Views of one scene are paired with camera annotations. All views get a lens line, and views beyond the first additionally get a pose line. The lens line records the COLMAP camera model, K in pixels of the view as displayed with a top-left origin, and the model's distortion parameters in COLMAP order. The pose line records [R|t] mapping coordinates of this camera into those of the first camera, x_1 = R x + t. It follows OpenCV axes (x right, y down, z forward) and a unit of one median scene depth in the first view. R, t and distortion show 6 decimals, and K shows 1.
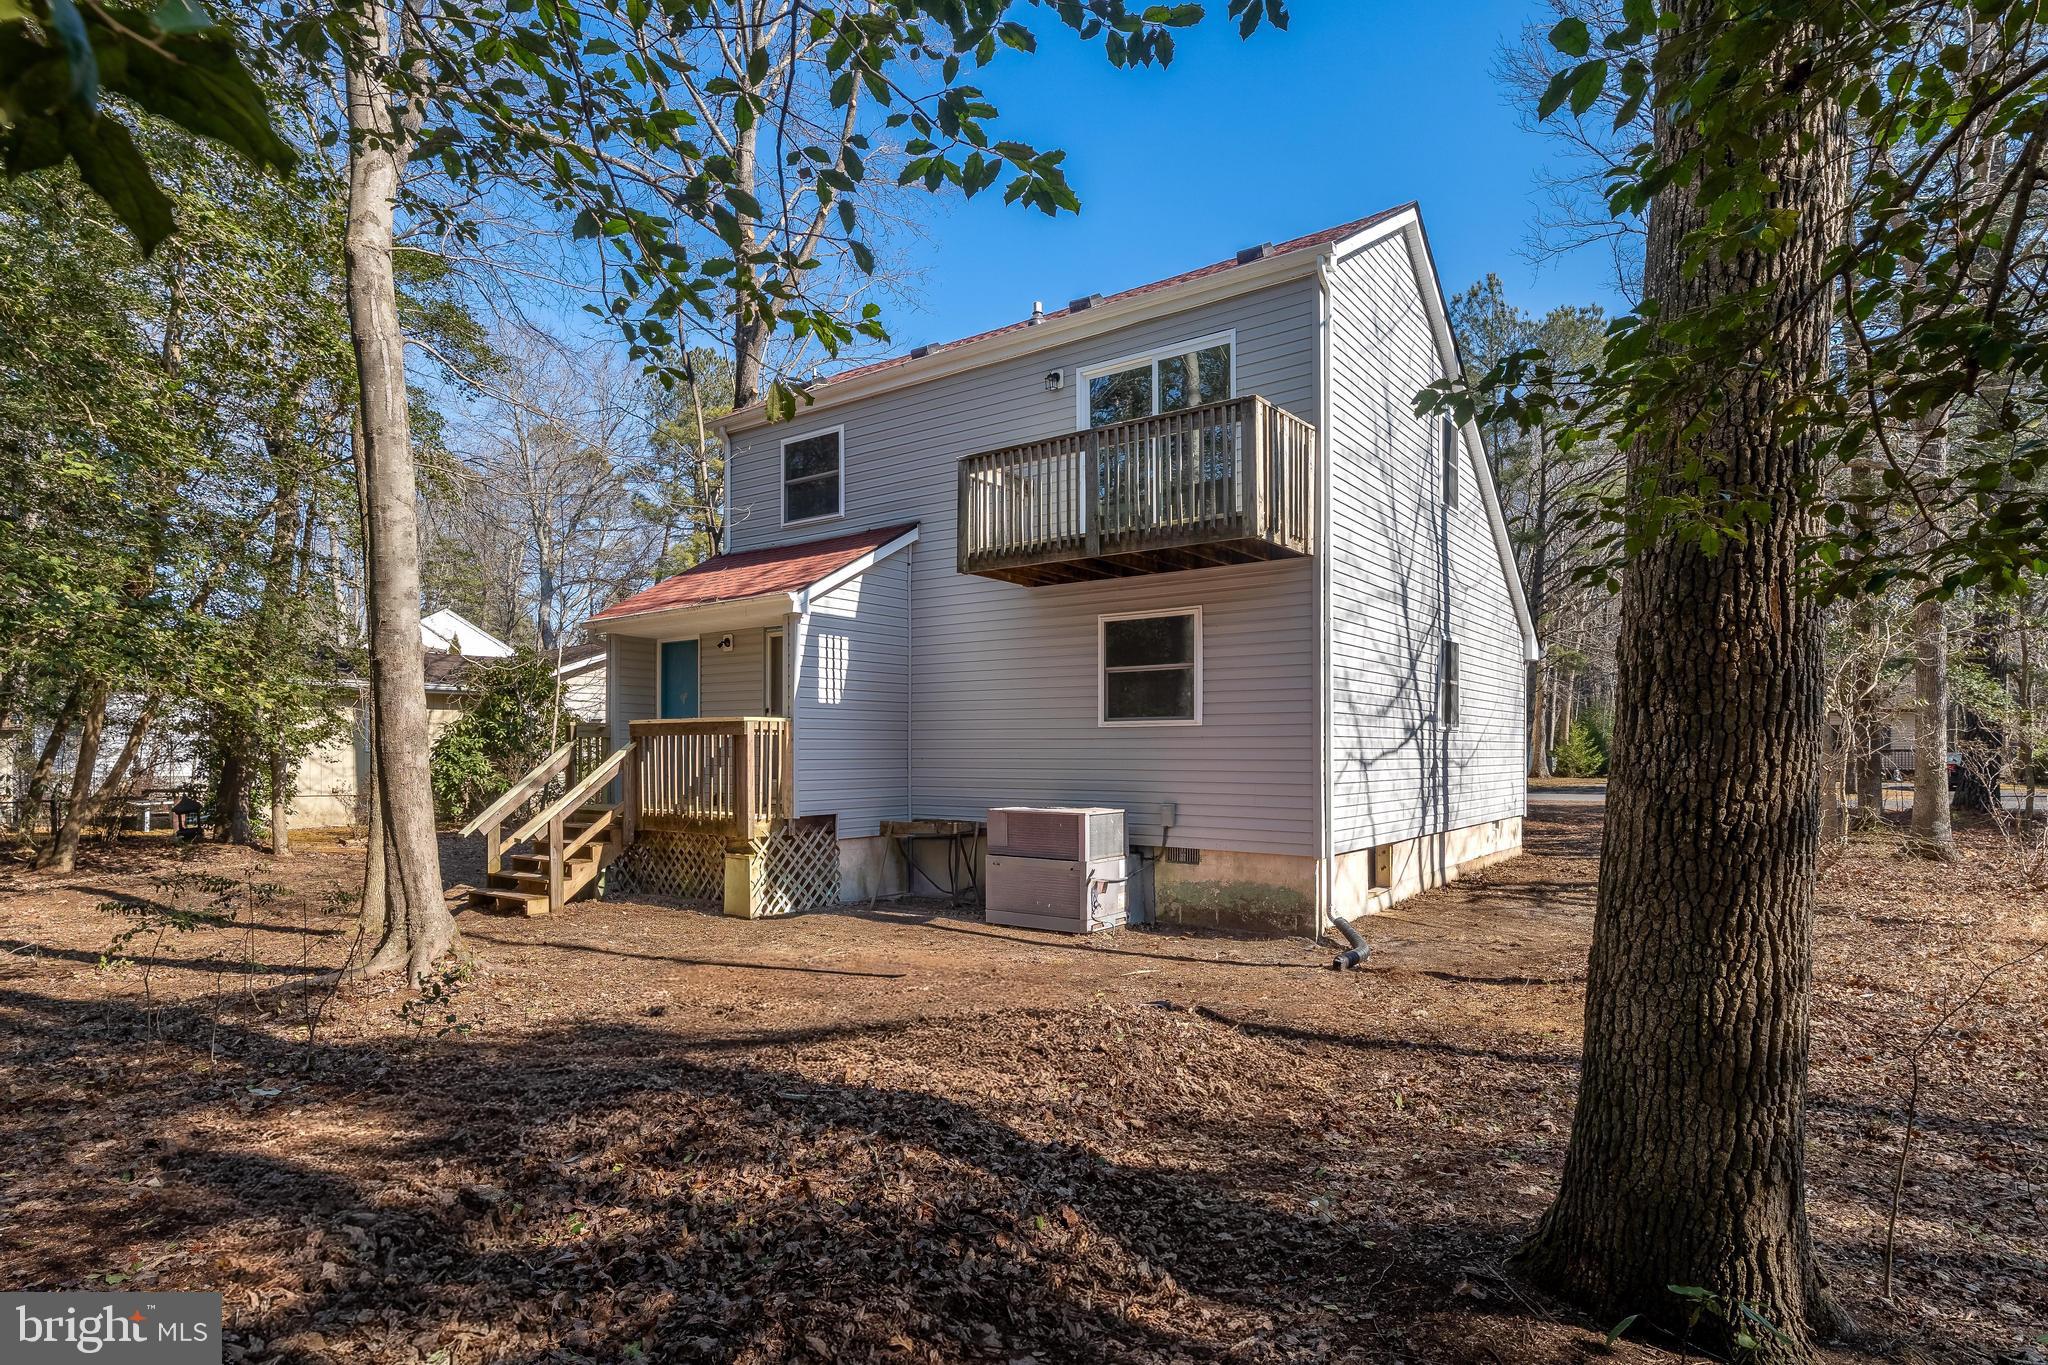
lens RADIAL K [[970.2, 0, 1024.9], [0, 970.2, 725.9], [0, 0, 1]] dist [0.000476, 0.000050]
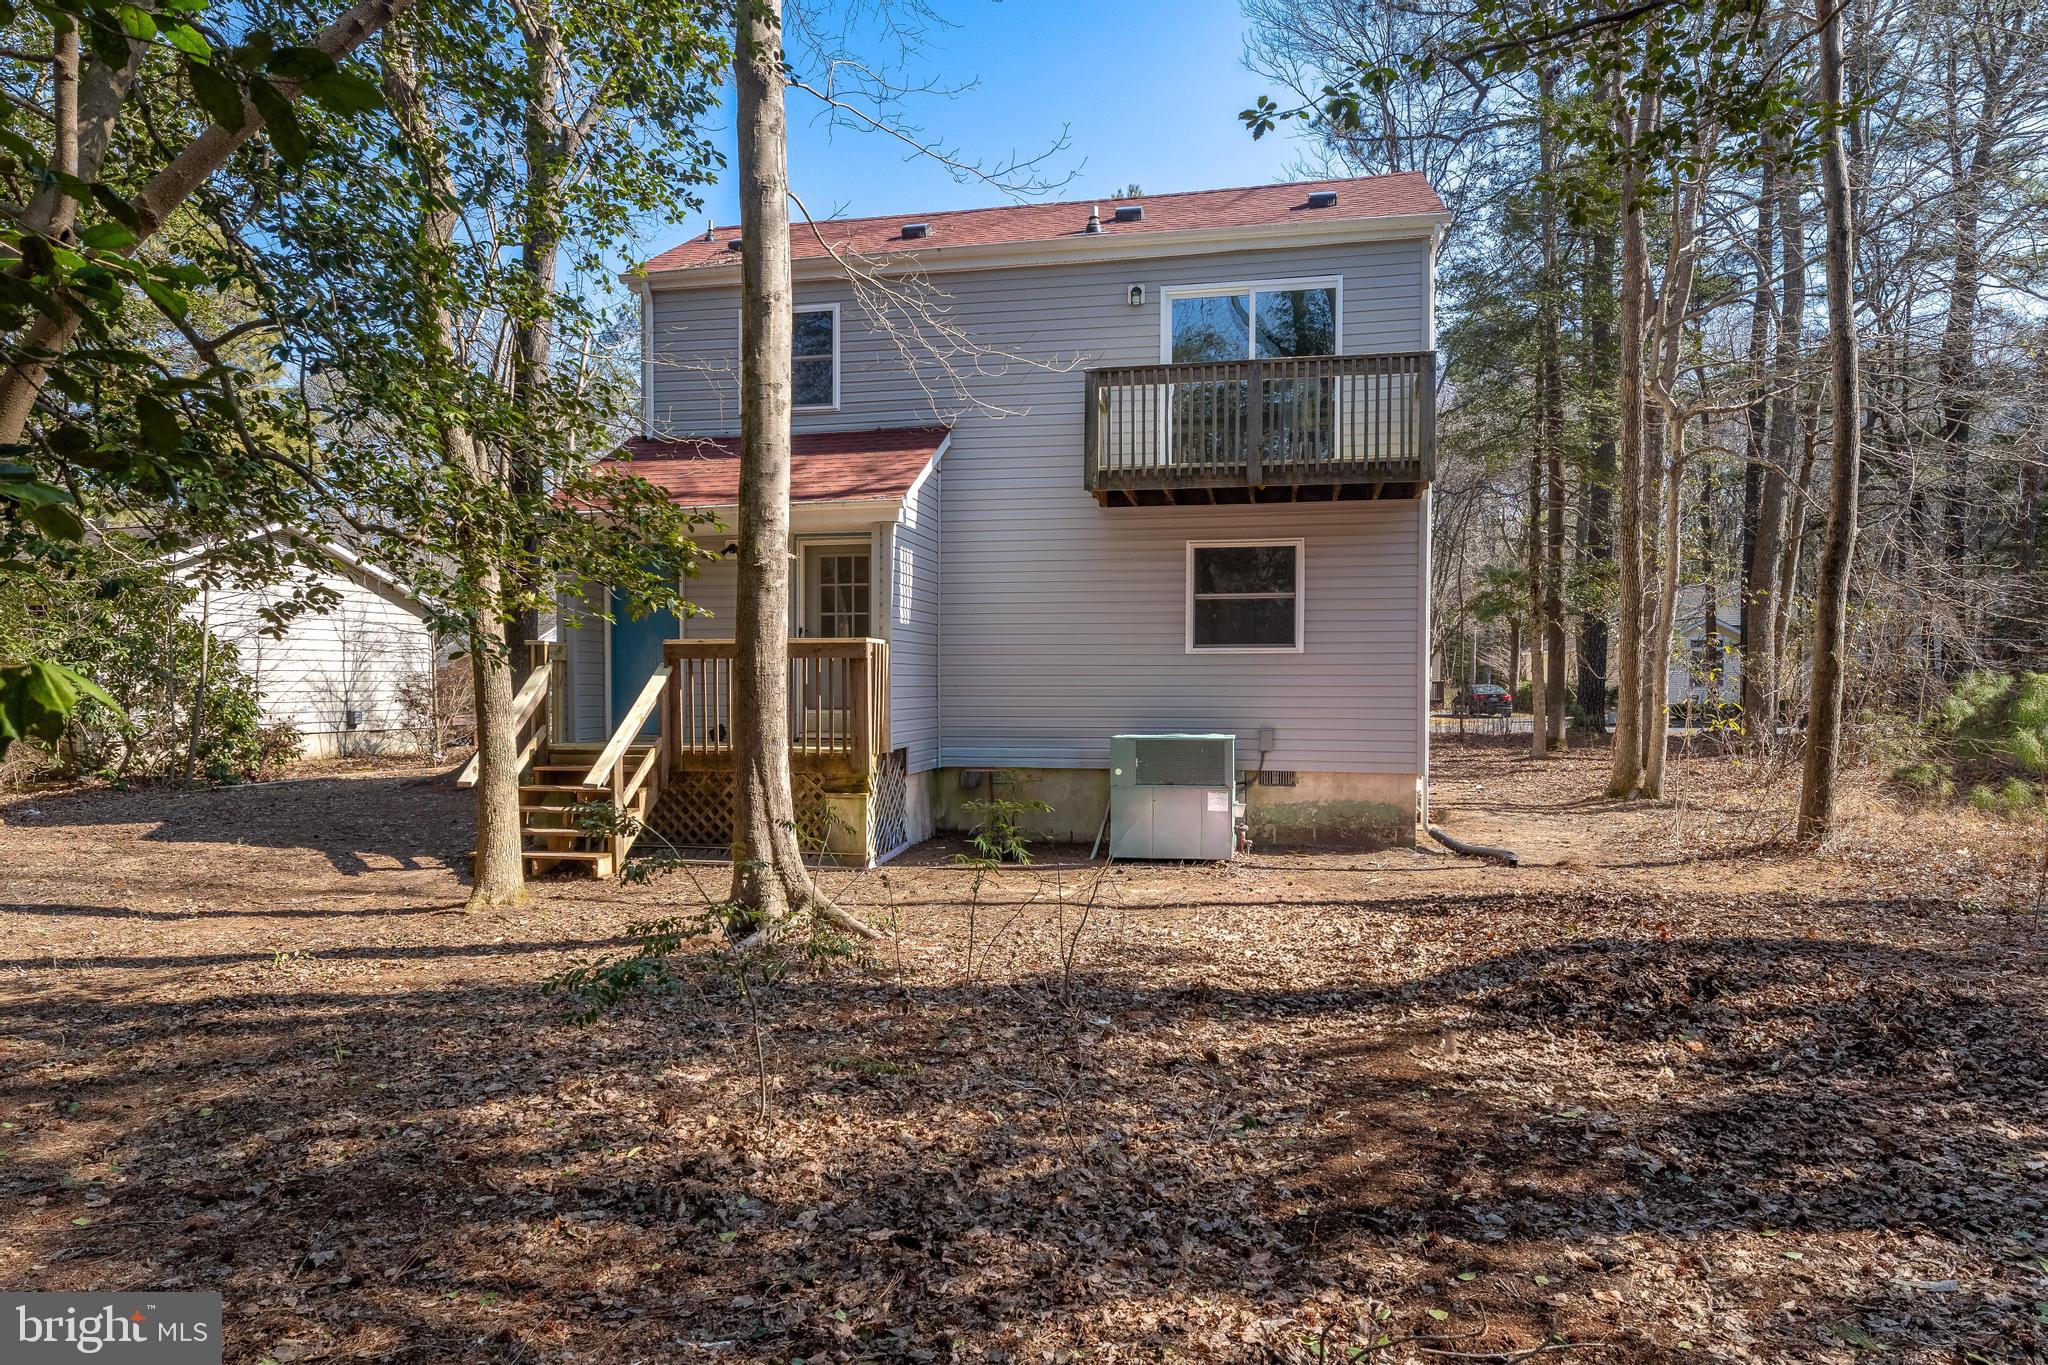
lens RADIAL K [[1127.5, 0, 1024.0], [0, 1127.5, 682.5], [0, 0, 1]] dist [-0.000099, -0.000024]
pose [[0.926851, -0.000869, 0.375429, -0.522699], [-0.009298, 0.999637, 0.025268, 0.003424], [-0.375315, -0.026910, 0.926506, -0.010548]]
